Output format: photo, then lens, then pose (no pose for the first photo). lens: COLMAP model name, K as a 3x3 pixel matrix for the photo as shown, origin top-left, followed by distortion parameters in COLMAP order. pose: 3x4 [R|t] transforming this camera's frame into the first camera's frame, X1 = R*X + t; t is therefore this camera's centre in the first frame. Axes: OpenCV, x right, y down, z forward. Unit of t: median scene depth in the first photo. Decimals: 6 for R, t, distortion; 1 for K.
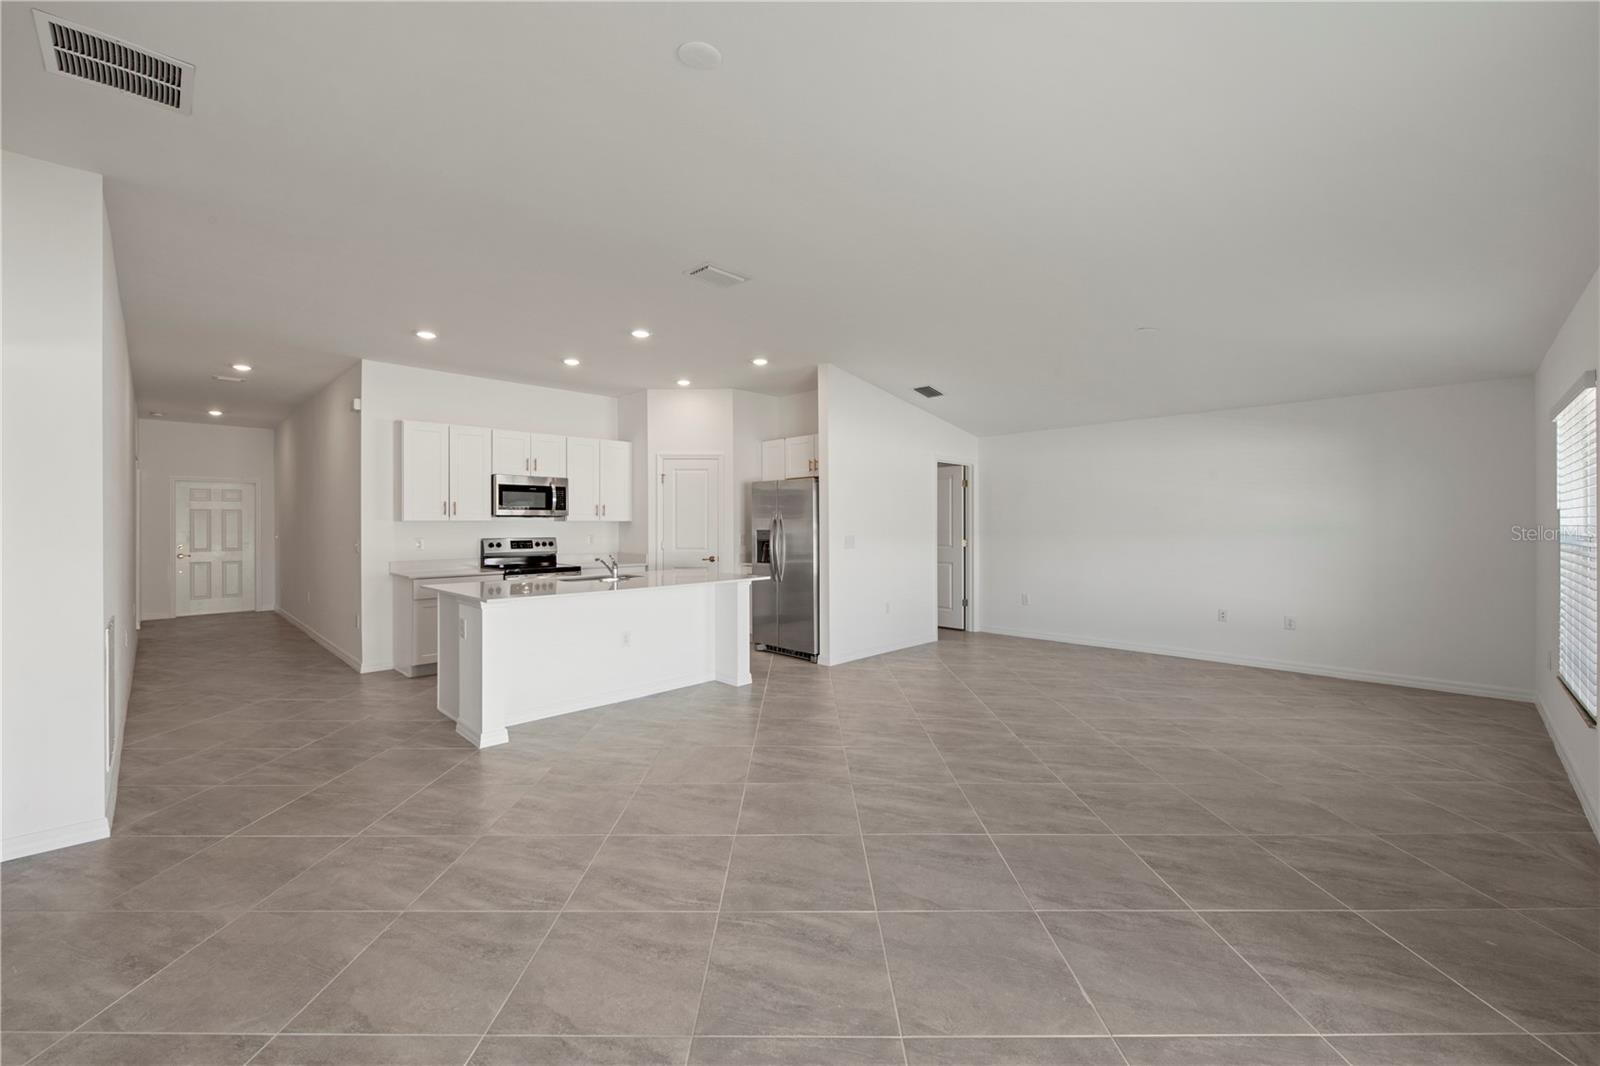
lens RADIAL K [[639.5, 0, 798.3], [0, 639.5, 526.0], [0, 0, 1]] dist [0.000986, -0.000433]
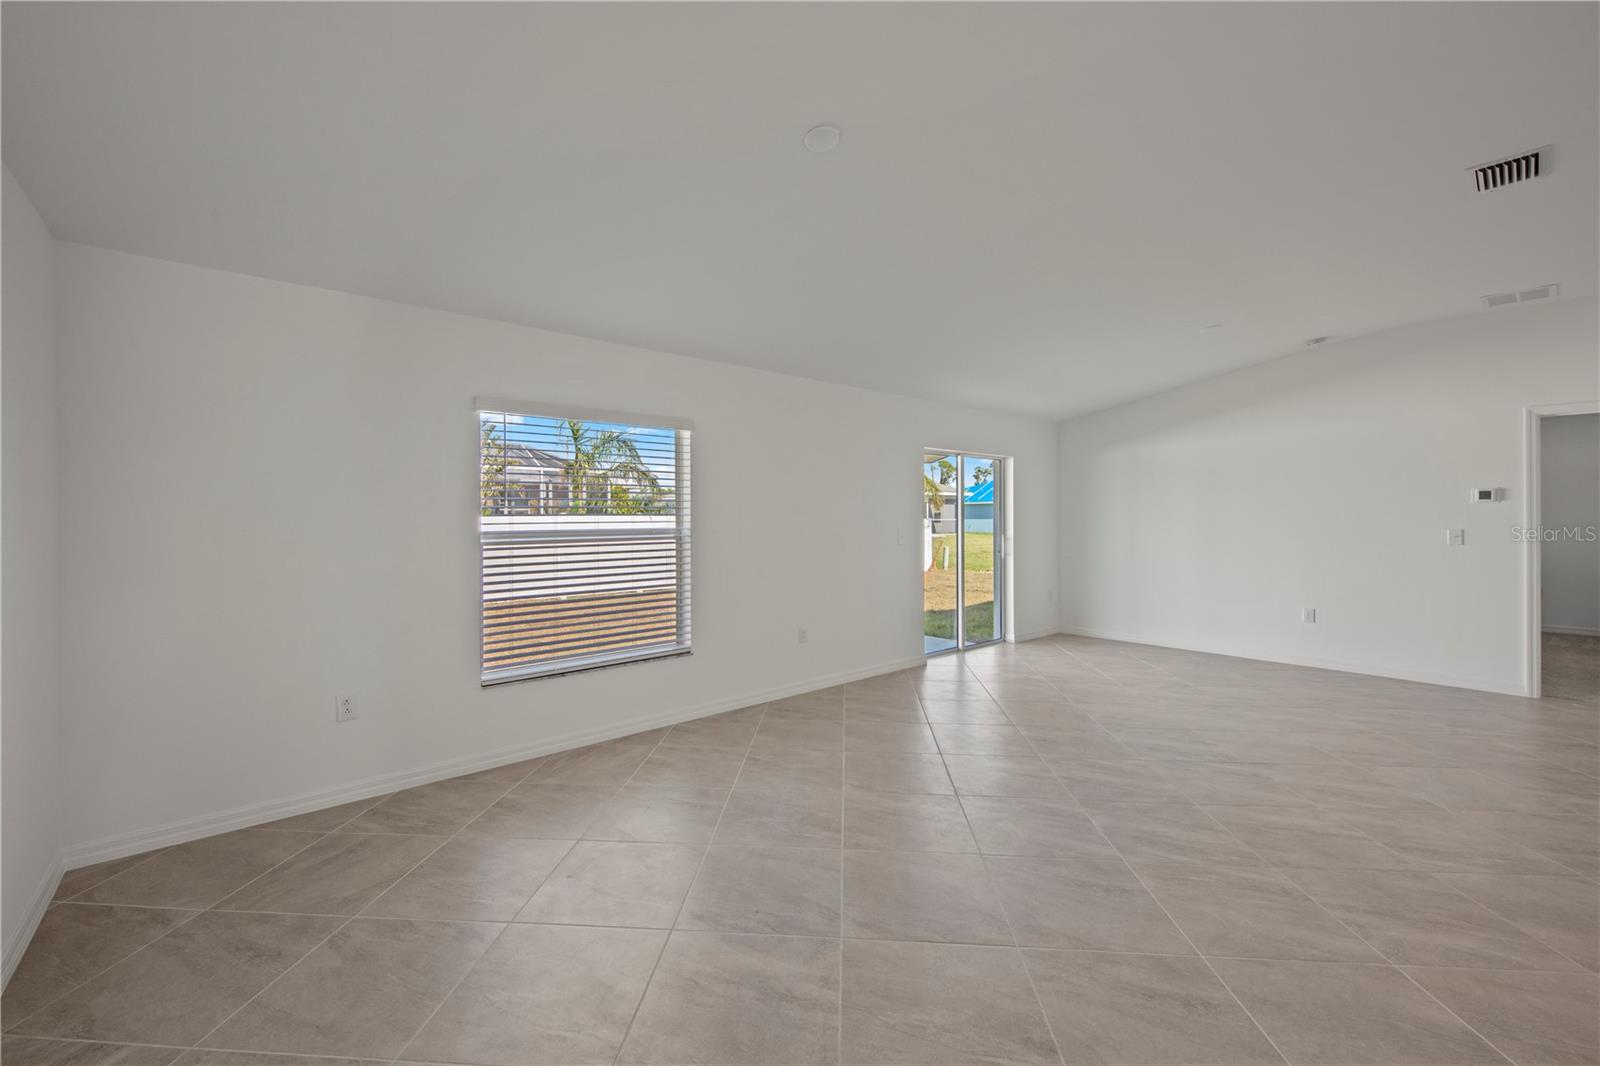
lens RADIAL K [[662.2, 0, 777.5], [0, 662.2, 514.2], [0, 0, 1]] dist [-0.001120, -0.000396]
pose [[-0.996791, 0.008201, 0.079628, 0.381675], [0.008129, 0.999966, -0.001227, -0.006385], [-0.079635, -0.000576, -0.996824, 1.071819]]
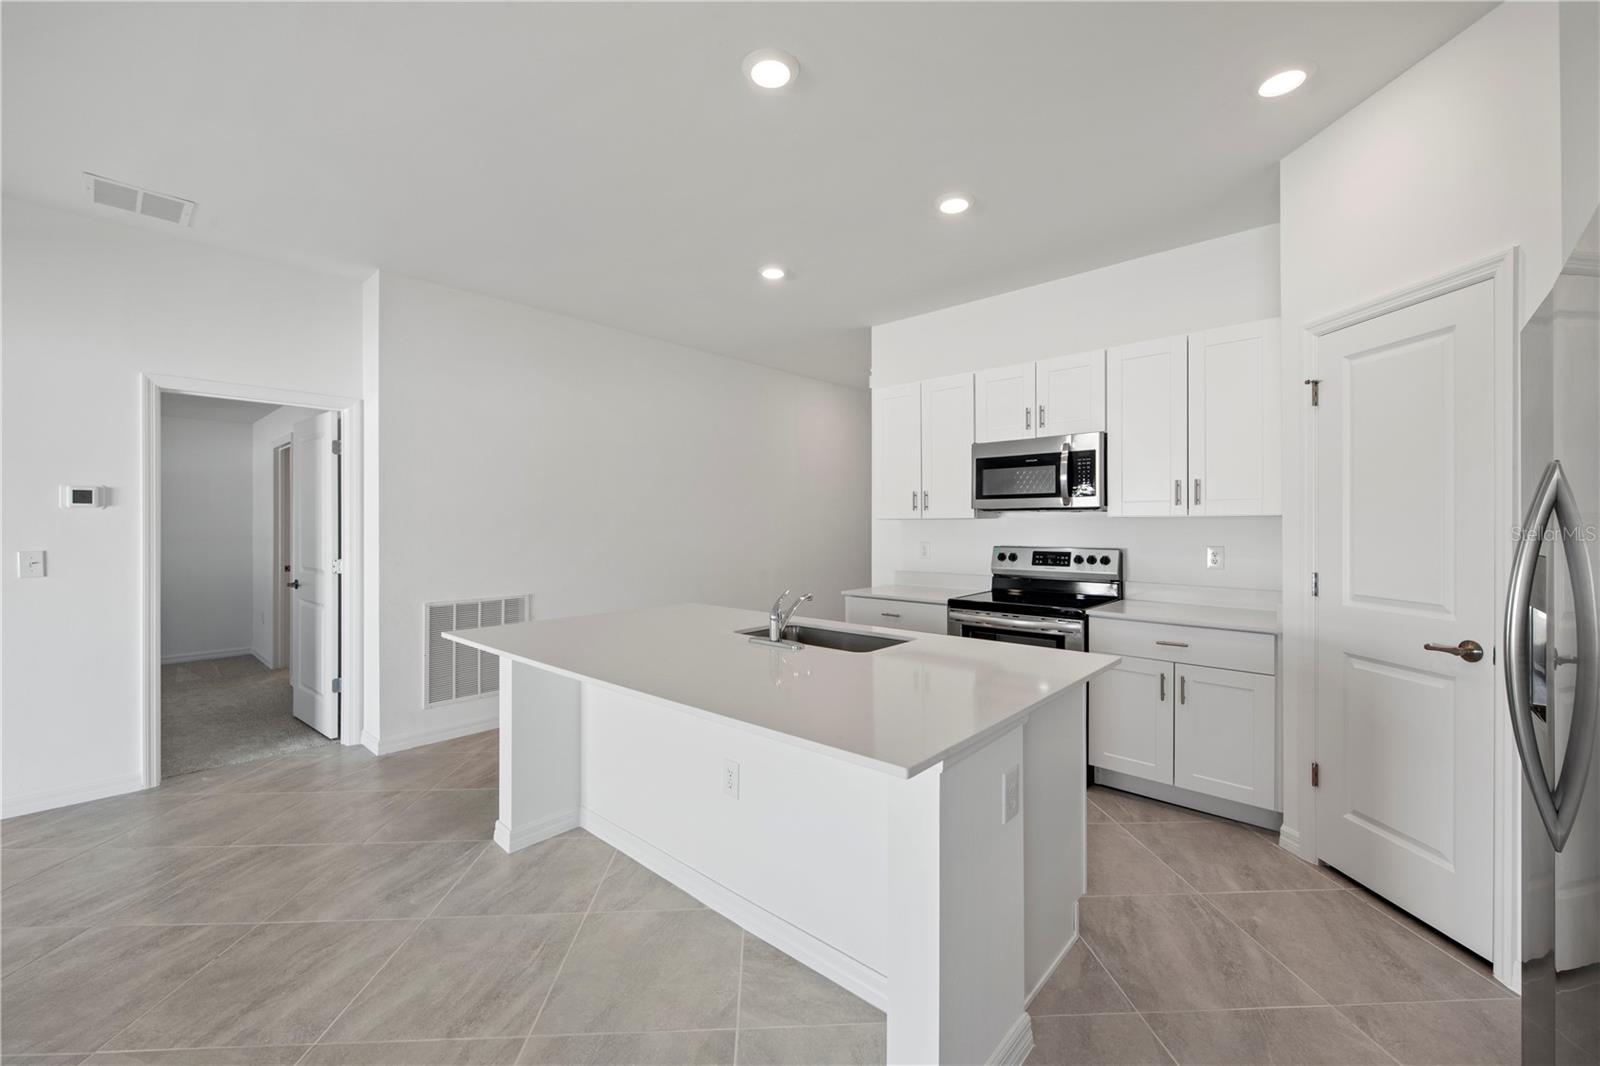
lens RADIAL K [[639.5, 0, 798.3], [0, 639.5, 526.0], [0, 0, 1]] dist [0.000986, -0.000433]
pose [[0.049396, 0.003742, -0.998772, 0.134869], [0.000369, 0.999993, 0.003765, -0.002730], [0.998779, -0.000554, 0.049395, 0.761339]]
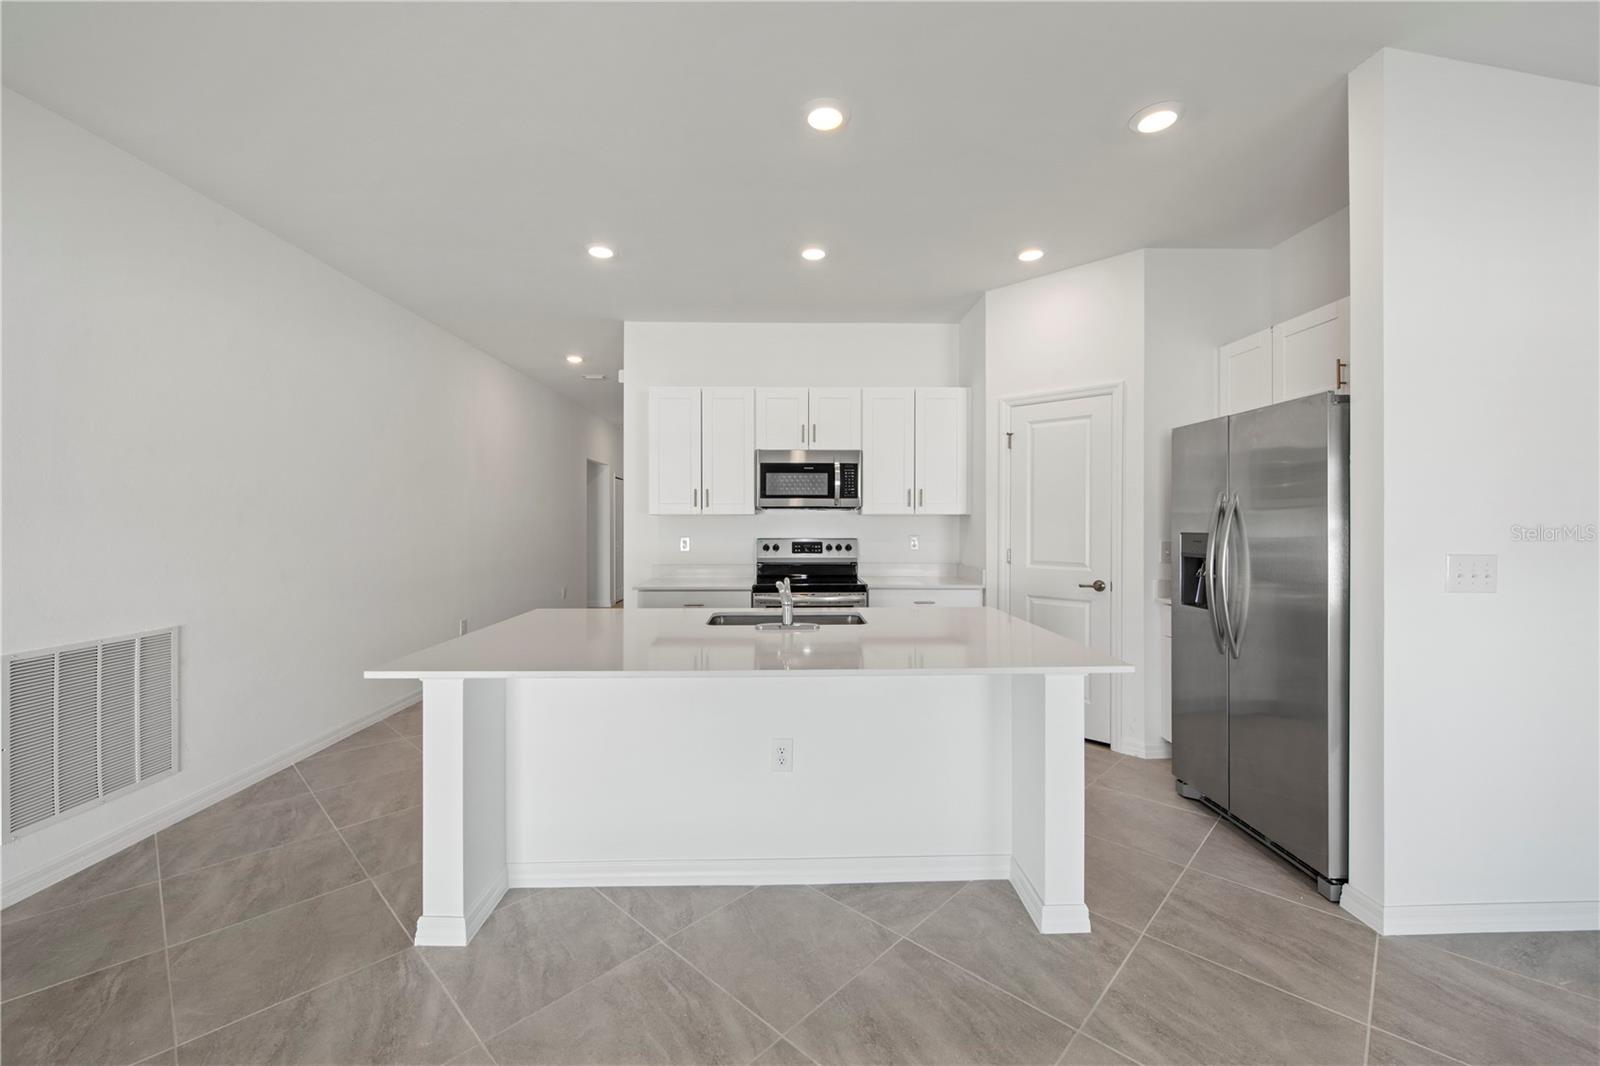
lens RADIAL K [[636.7, 0, 796.3], [0, 636.7, 523.9], [0, 0, 1]] dist [0.000283, -0.000434]
pose [[0.720624, 0.005487, -0.693304, 0.052404], [-0.002310, 0.999982, 0.005513, -0.001306], [0.693322, -0.002371, 0.720624, 0.490648]]
